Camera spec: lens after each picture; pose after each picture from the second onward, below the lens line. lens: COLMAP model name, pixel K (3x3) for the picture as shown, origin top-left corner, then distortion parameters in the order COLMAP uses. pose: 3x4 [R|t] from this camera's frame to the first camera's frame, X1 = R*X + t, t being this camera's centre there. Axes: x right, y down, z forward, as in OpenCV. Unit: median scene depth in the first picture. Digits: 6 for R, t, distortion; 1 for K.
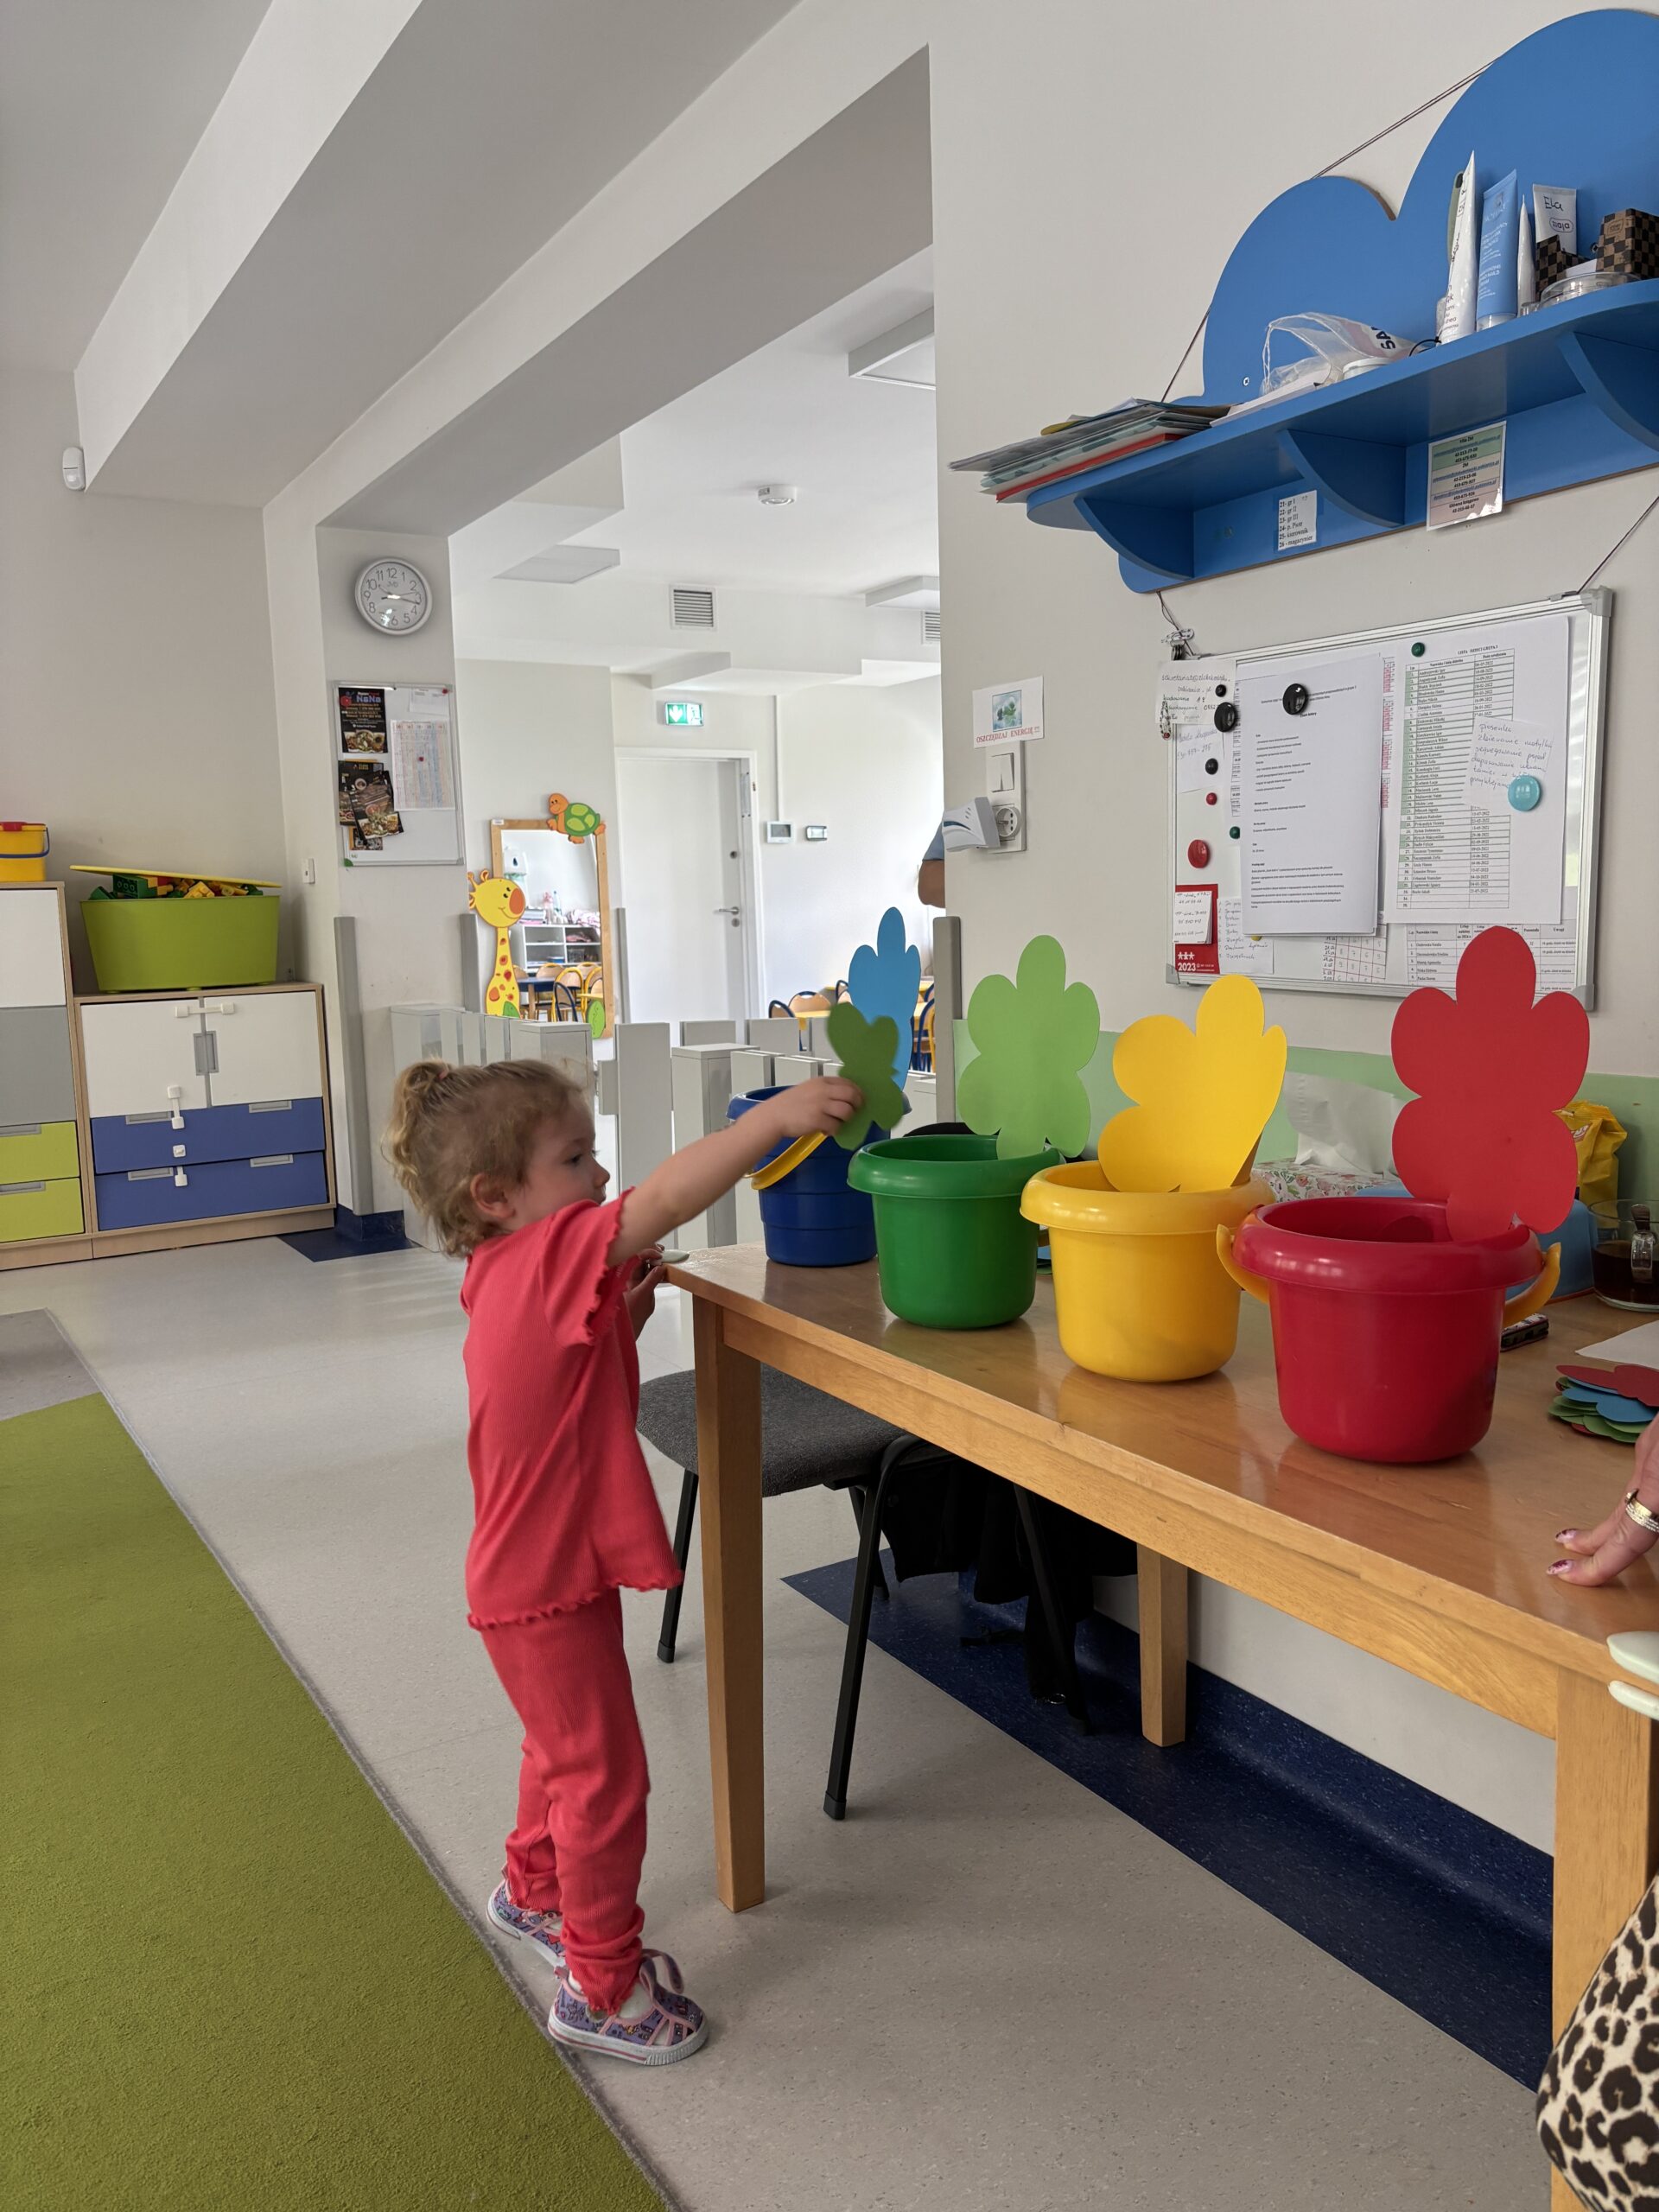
lens RADIAL K [[1669.6, 0, 841.5], [0, 1669.6, 1107.3], [0, 0, 1]] dist [0.056648, -0.073271]
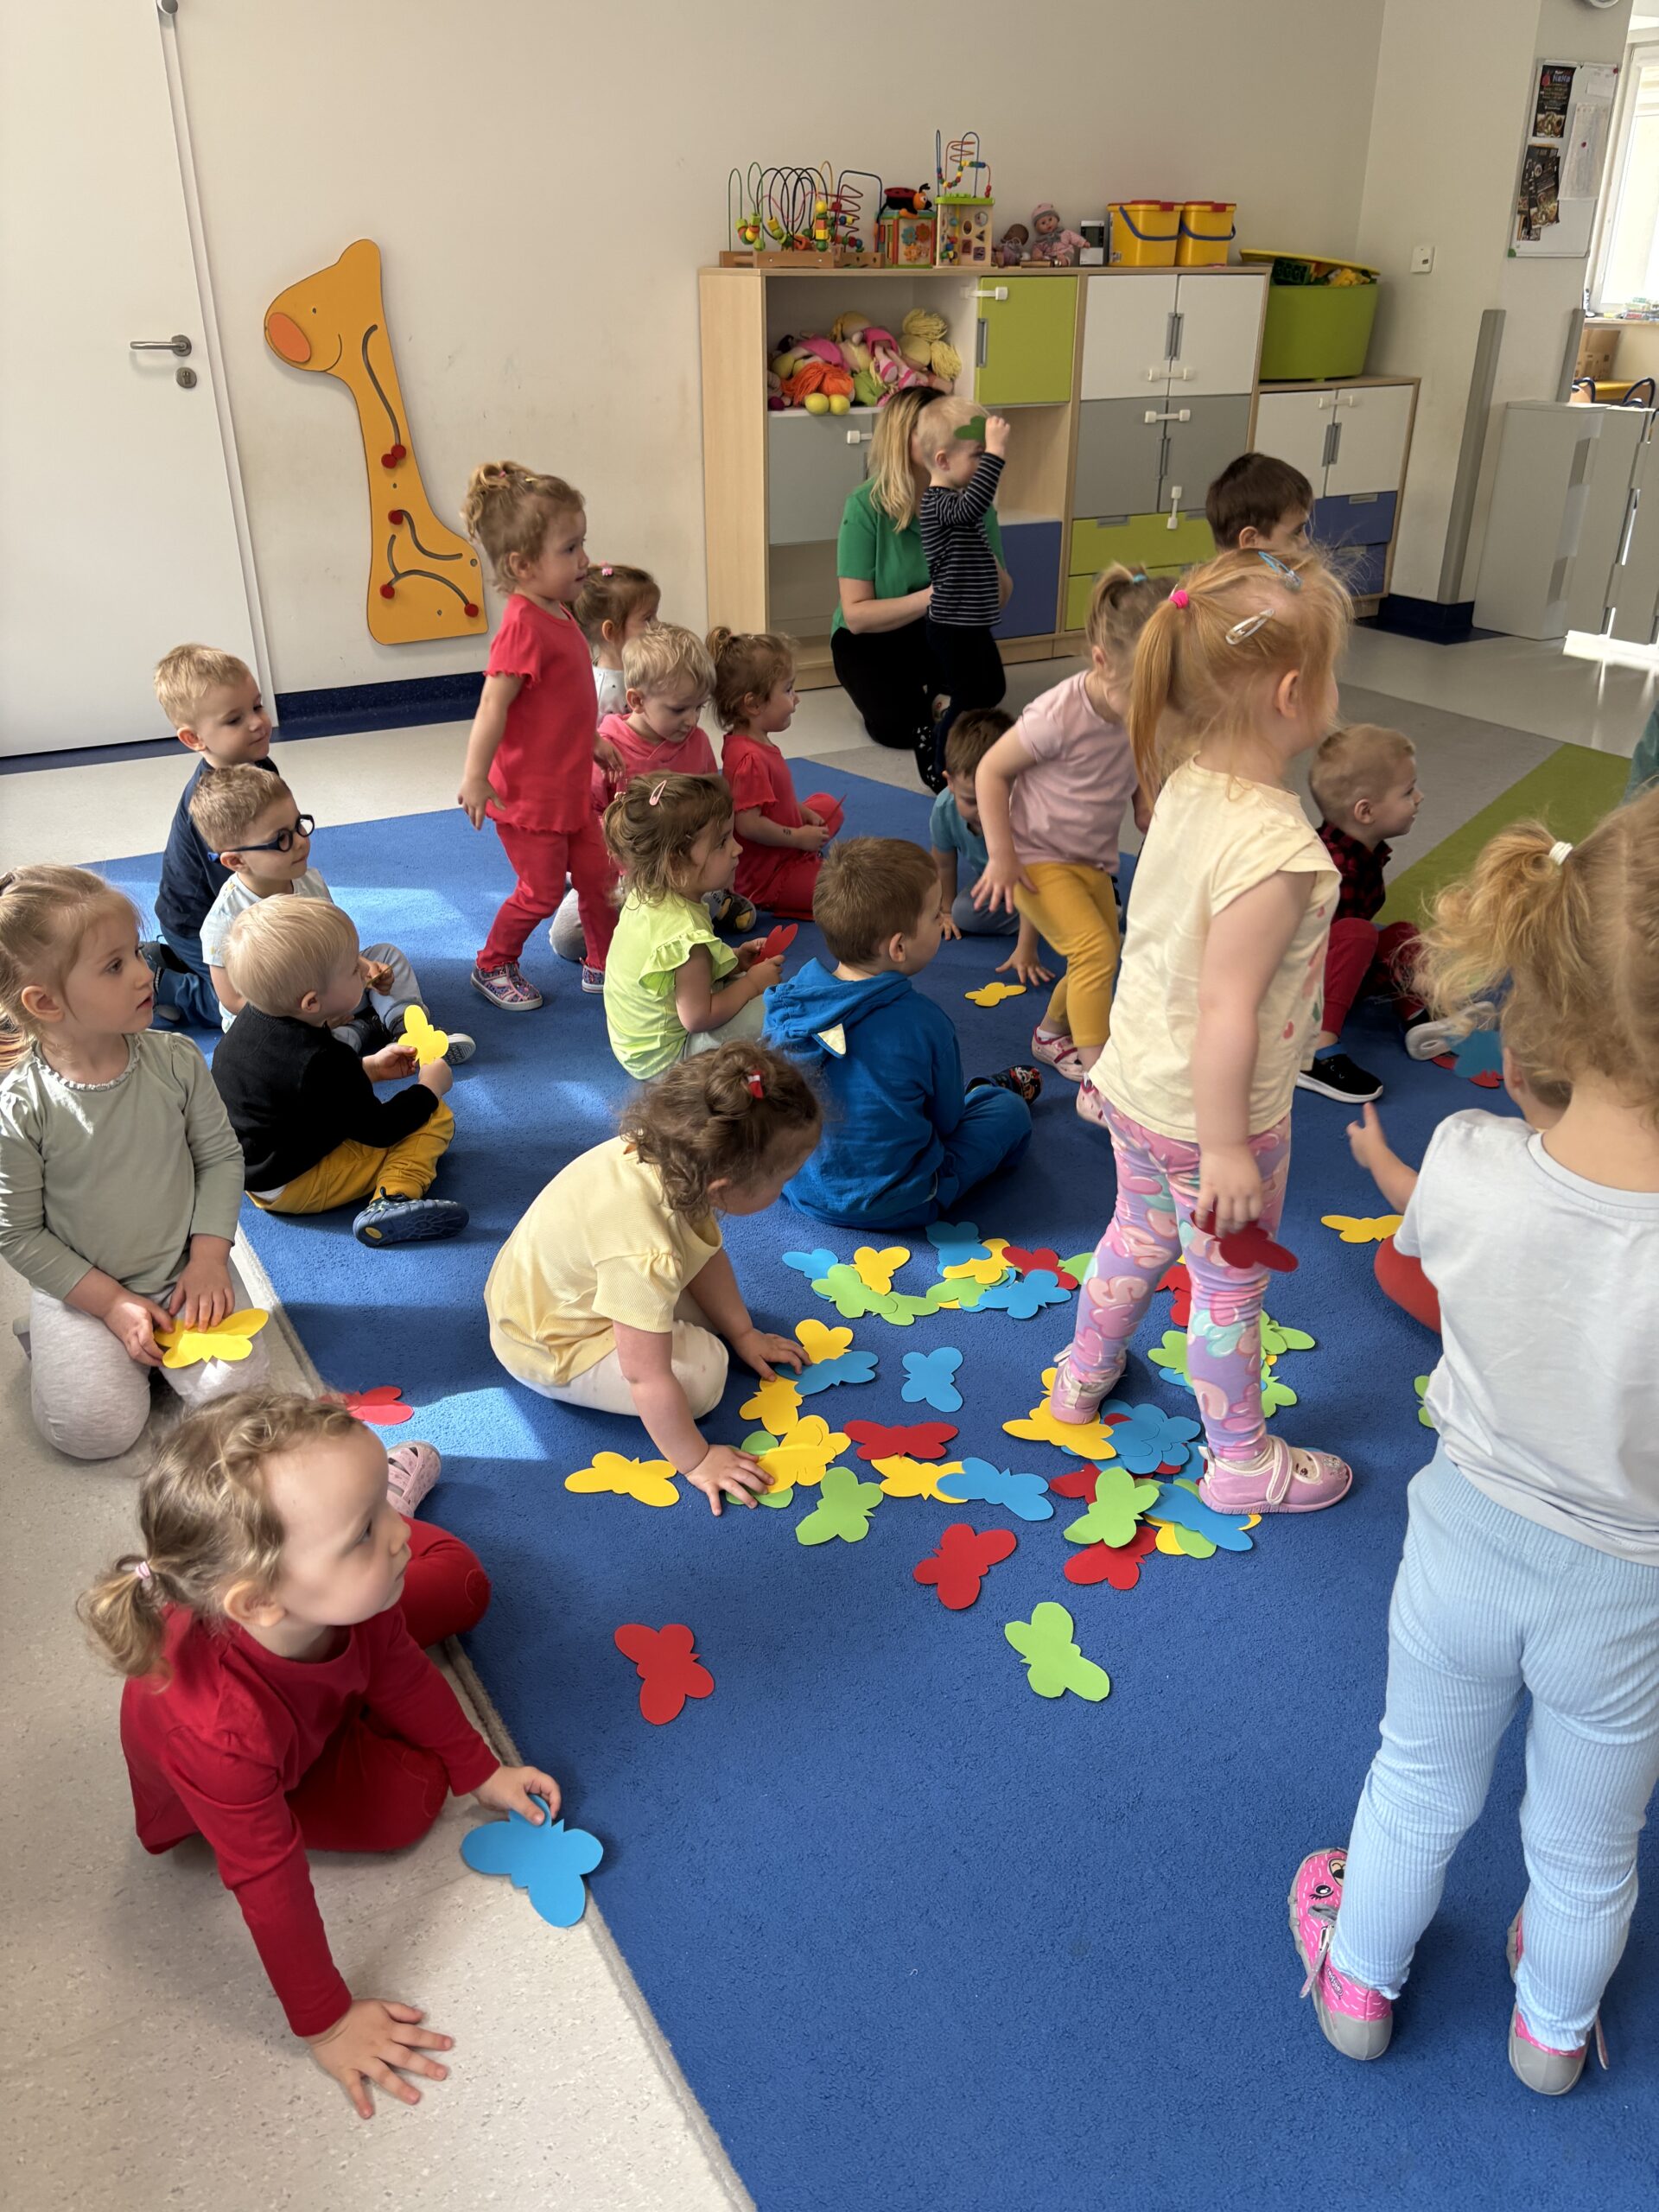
lens RADIAL K [[1645.0, 0, 820.5], [0, 1645.0, 1068.4], [0, 0, 1]] dist [0.034939, -0.052427]
pose [[0.999598, 0.027788, -0.005690, -1.690610], [-0.024644, 0.950150, 0.310818, 0.064834], [0.014043, -0.310553, 0.950452, -0.340581]]
